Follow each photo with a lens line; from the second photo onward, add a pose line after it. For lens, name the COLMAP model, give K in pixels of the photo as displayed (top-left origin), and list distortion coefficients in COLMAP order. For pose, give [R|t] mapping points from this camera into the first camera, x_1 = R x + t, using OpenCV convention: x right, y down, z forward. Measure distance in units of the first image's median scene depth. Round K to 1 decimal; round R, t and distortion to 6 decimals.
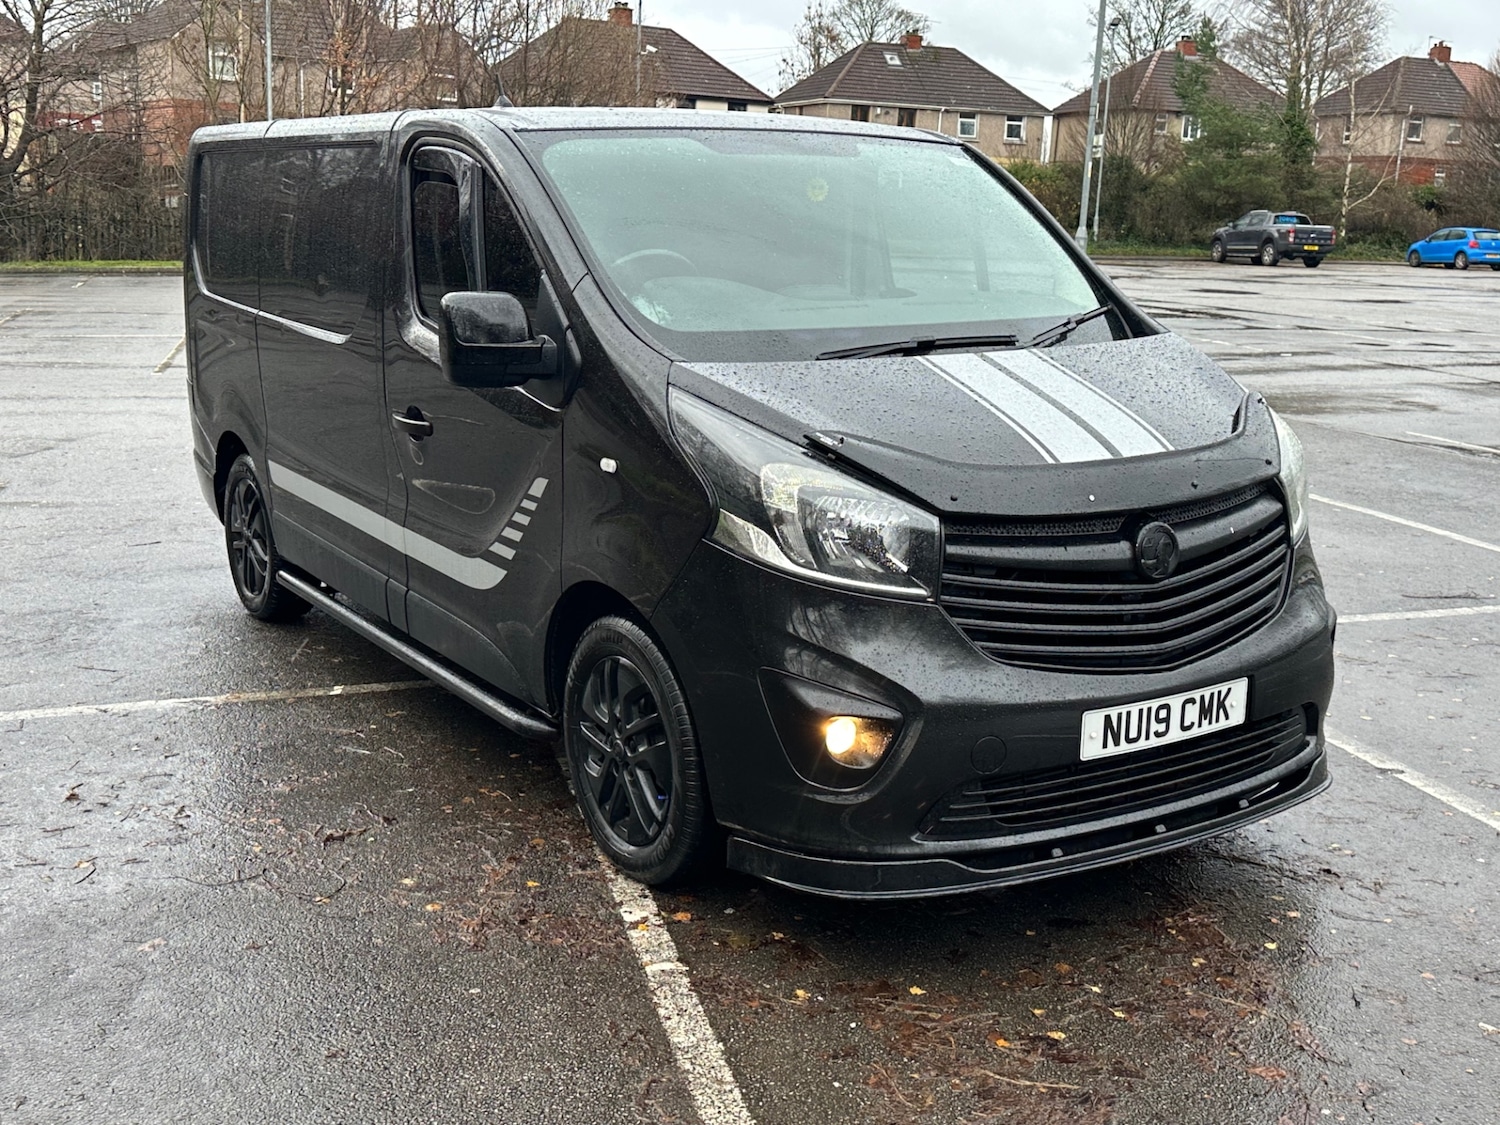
lens RADIAL K [[1619.6, 0, 741.1], [0, 1619.6, 565.1], [0, 0, 1]] dist [0.191977, -0.424718]
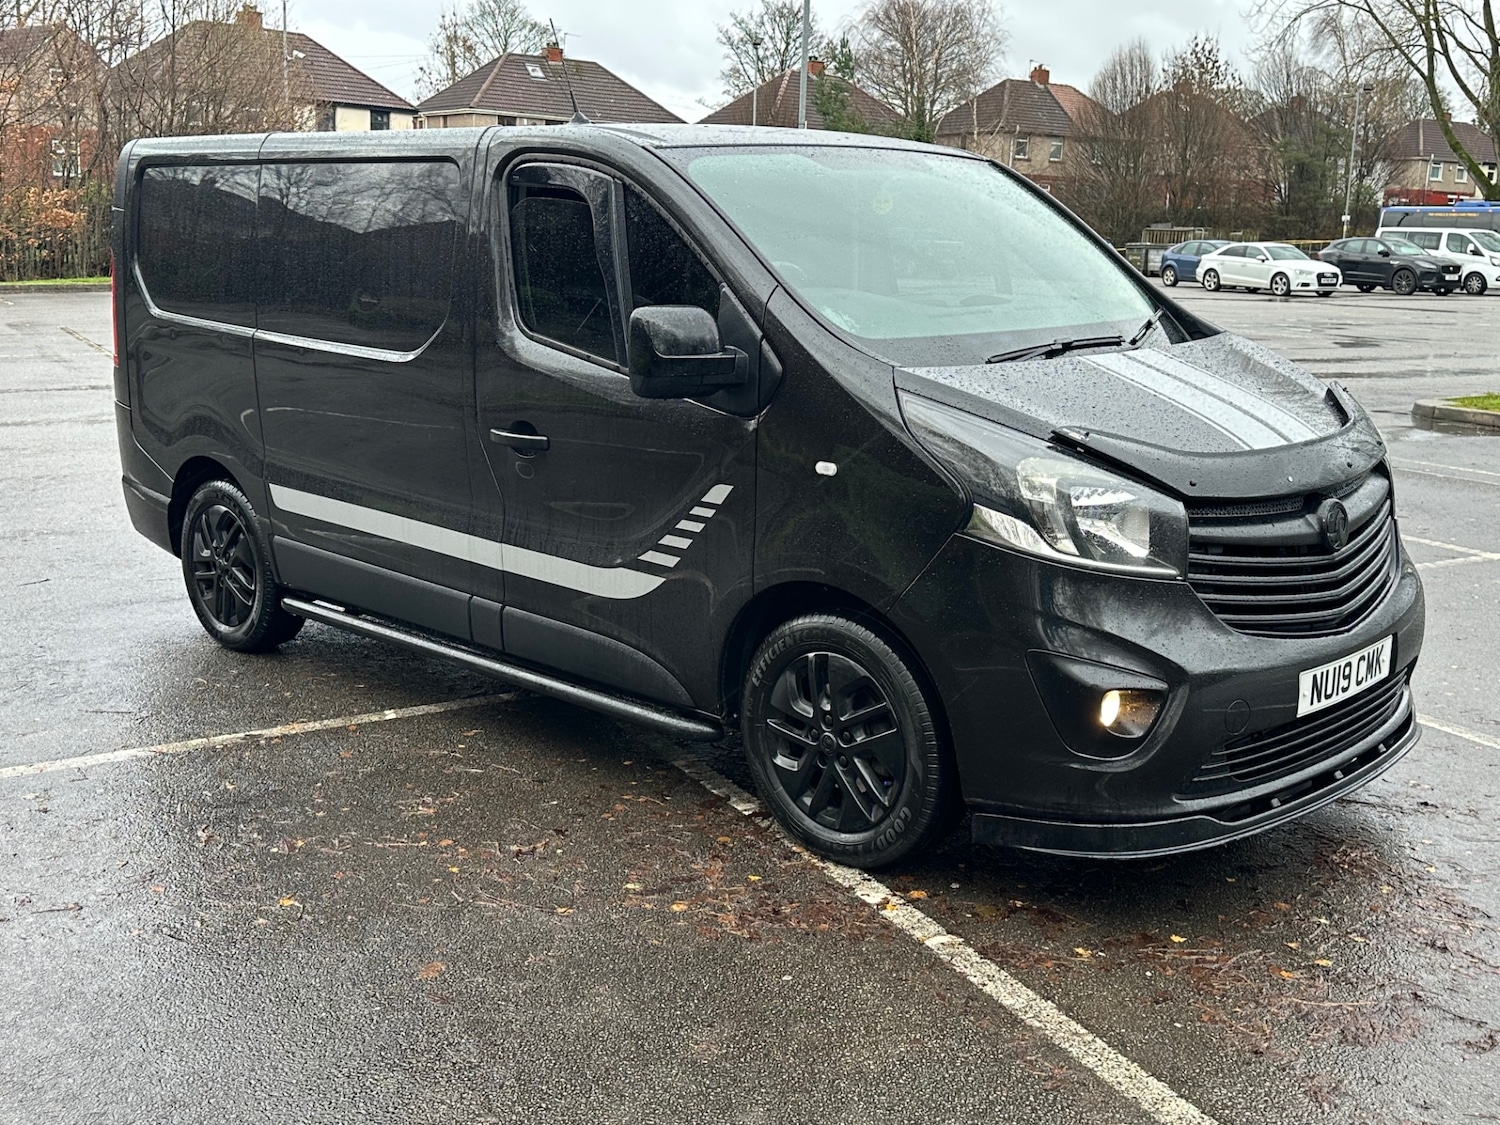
lens RADIAL K [[1618.6, 0, 750.0], [0, 1618.6, 562.5], [0, 0, 1]] dist [0.205005, -0.471990]
pose [[0.973265, -0.050129, 0.224148, -0.345018], [0.051967, 0.998646, -0.002305, -0.001319], [-0.223729, 0.013891, 0.974552, -0.003387]]
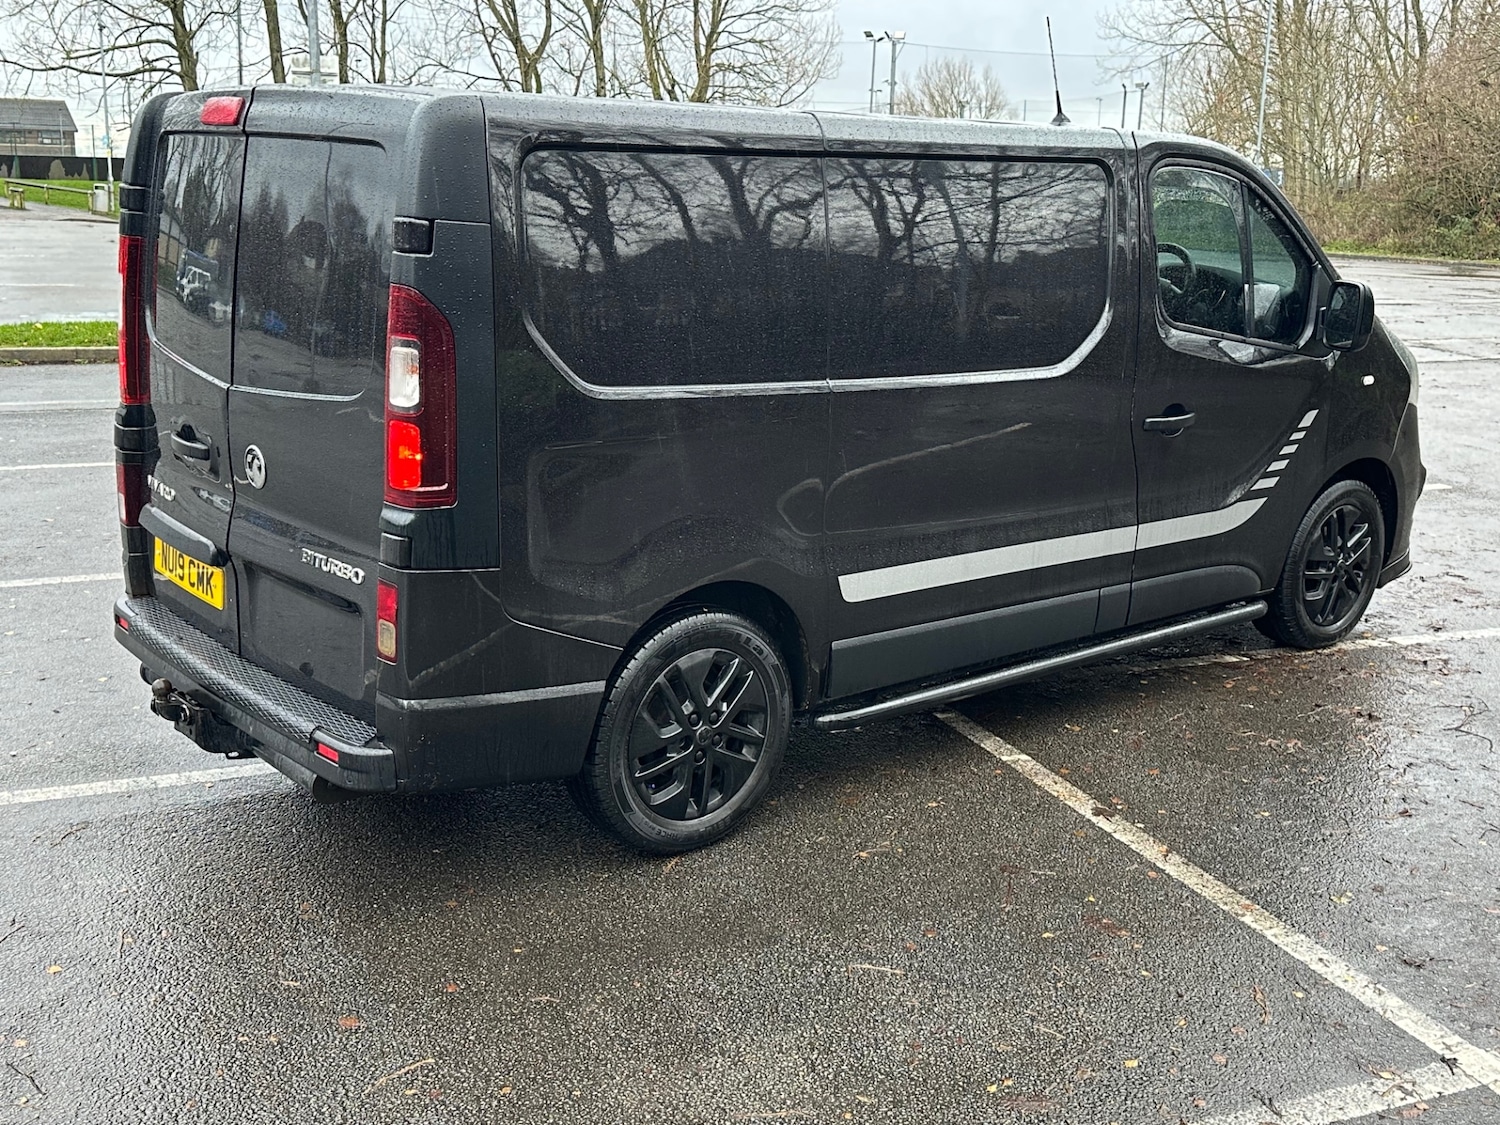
lens RADIAL K [[1619.6, 0, 741.1], [0, 1619.6, 565.1], [0, 0, 1]] dist [0.191977, -0.424718]
pose [[-0.127143, -0.253500, 0.958943, -1.470428], [0.191560, 0.942313, 0.274502, -0.416798], [-0.973211, 0.218596, -0.071248, 1.632862]]
